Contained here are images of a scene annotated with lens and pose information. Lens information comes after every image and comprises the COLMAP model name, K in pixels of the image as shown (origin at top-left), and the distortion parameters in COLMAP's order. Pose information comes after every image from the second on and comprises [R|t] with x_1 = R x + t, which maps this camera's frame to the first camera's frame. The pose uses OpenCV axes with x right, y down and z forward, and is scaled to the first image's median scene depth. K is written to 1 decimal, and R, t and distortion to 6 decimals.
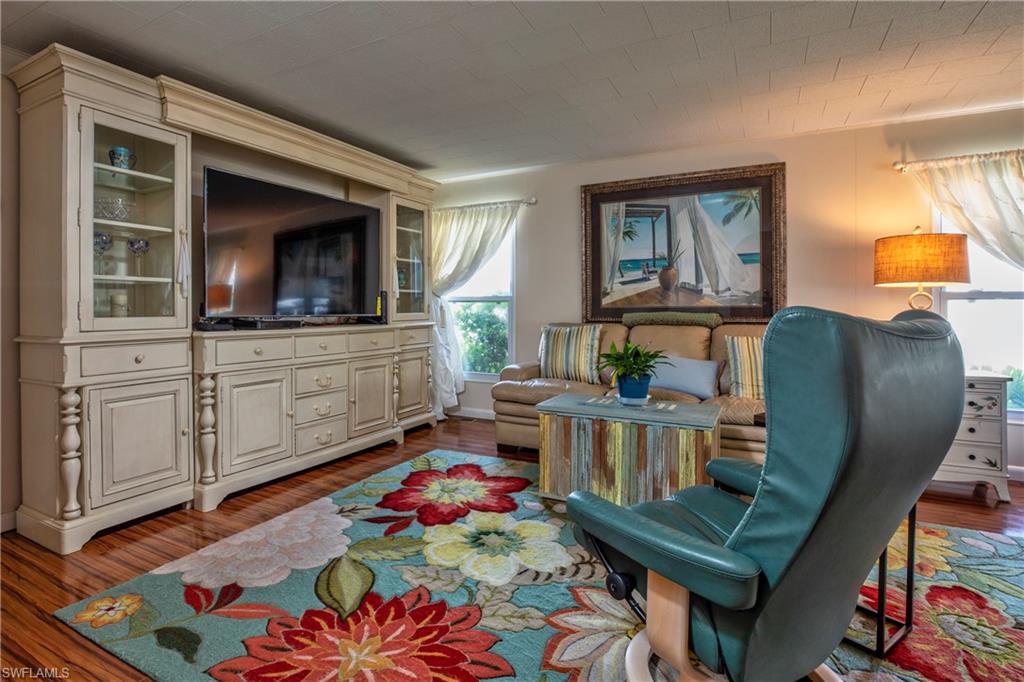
lens RADIAL K [[527.4, 0, 489.3], [0, 527.4, 310.7], [0, 0, 1]] dist [-0.031890, -0.000698]
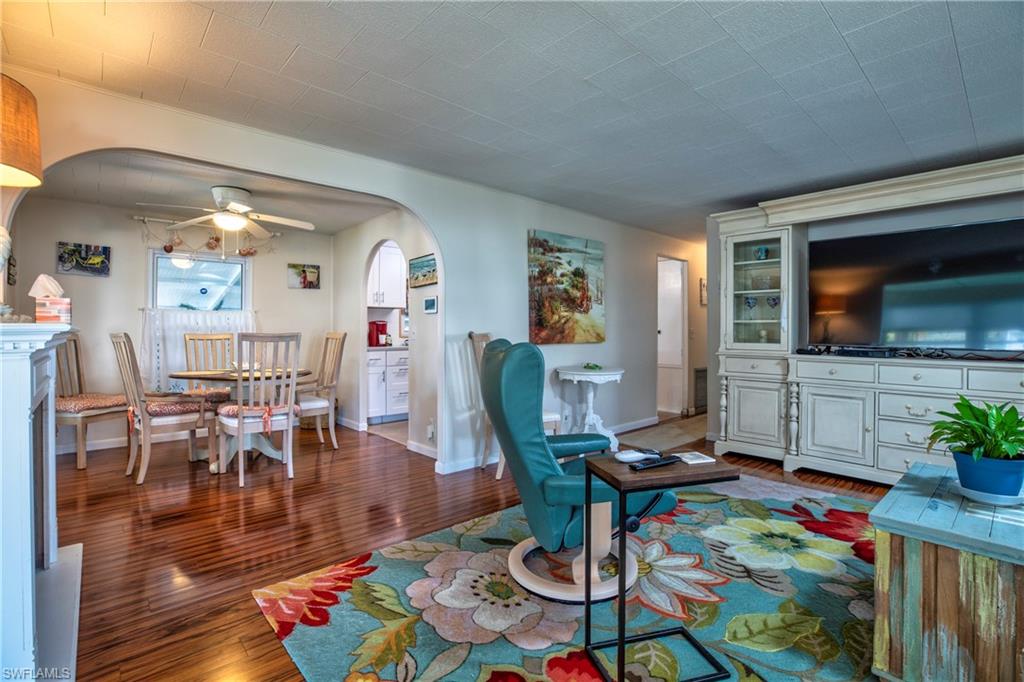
lens RADIAL K [[472.3, 0, 507.0], [0, 472.3, 333.4], [0, 0, 1]] dist [-0.018181, 0.000908]
pose [[-0.334575, -0.005428, -0.942354, 1.248243], [-0.020237, 0.999794, 0.001427, -0.005833], [0.942152, 0.019548, -0.334616, 0.822513]]
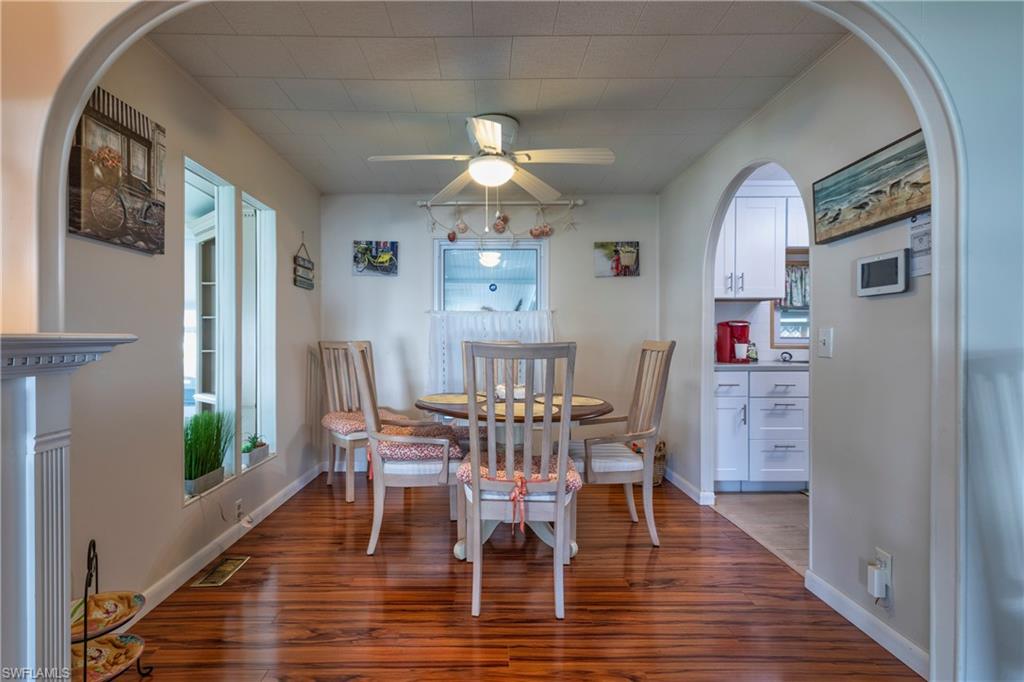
lens RADIAL K [[472.3, 0, 473.3], [0, 472.3, 333.3], [0, 0, 1]] dist [-0.018181, 0.000908]
pose [[-0.891192, -0.013491, -0.453426, 0.512131], [-0.017202, 0.999844, 0.004061, -0.006592], [0.453300, 0.011419, -0.891285, 0.279316]]
